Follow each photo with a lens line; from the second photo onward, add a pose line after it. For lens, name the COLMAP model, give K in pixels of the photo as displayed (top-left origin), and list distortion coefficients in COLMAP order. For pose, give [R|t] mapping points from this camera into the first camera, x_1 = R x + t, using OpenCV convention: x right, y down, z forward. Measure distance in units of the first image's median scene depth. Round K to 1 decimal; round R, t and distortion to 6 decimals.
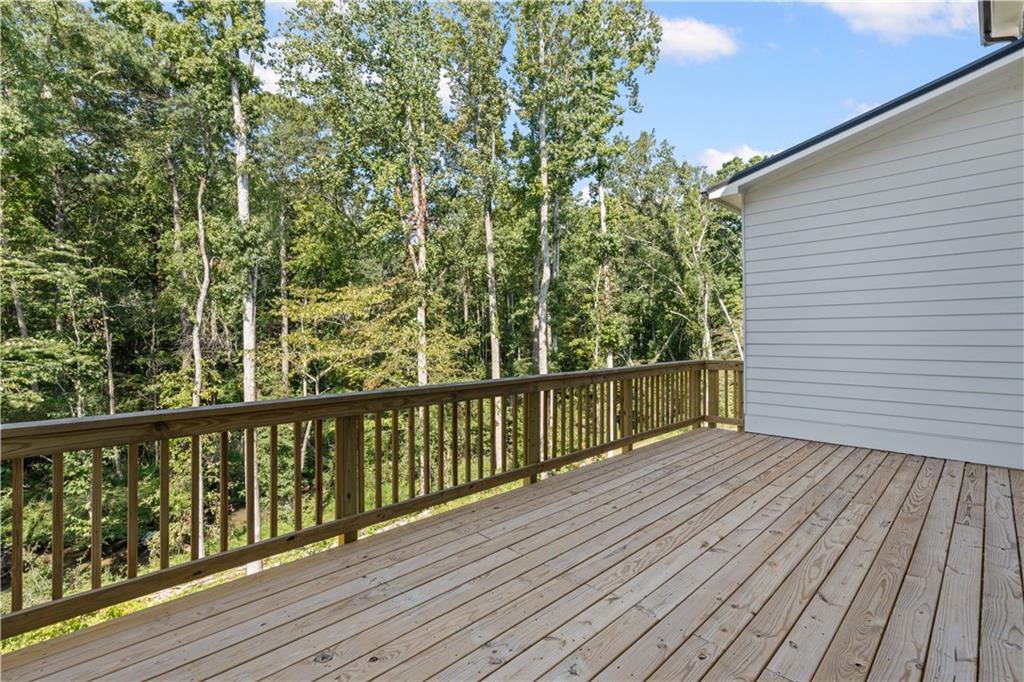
lens RADIAL K [[465.5, 0, 510.2], [0, 465.5, 333.6], [0, 0, 1]] dist [-0.001933, 0.000602]
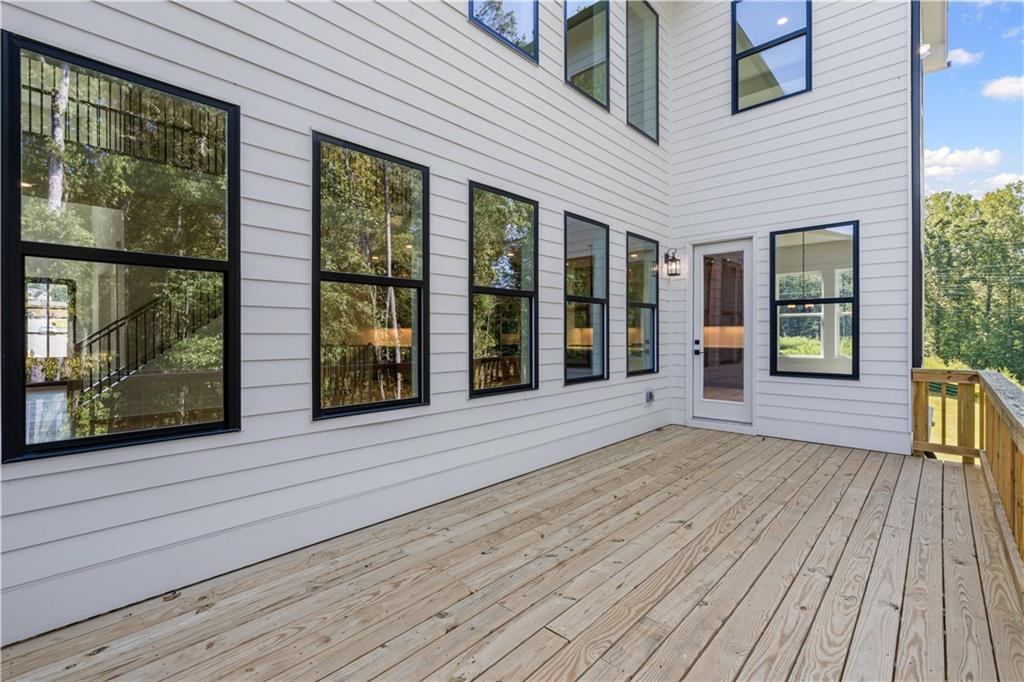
lens RADIAL K [[465.5, 0, 510.2], [0, 465.5, 333.6], [0, 0, 1]] dist [-0.001933, 0.000602]
pose [[-0.998462, 0.009910, -0.054544, 0.815287], [0.009985, 0.999950, -0.001089, -0.005817], [0.054530, -0.001632, -0.998511, 1.892072]]
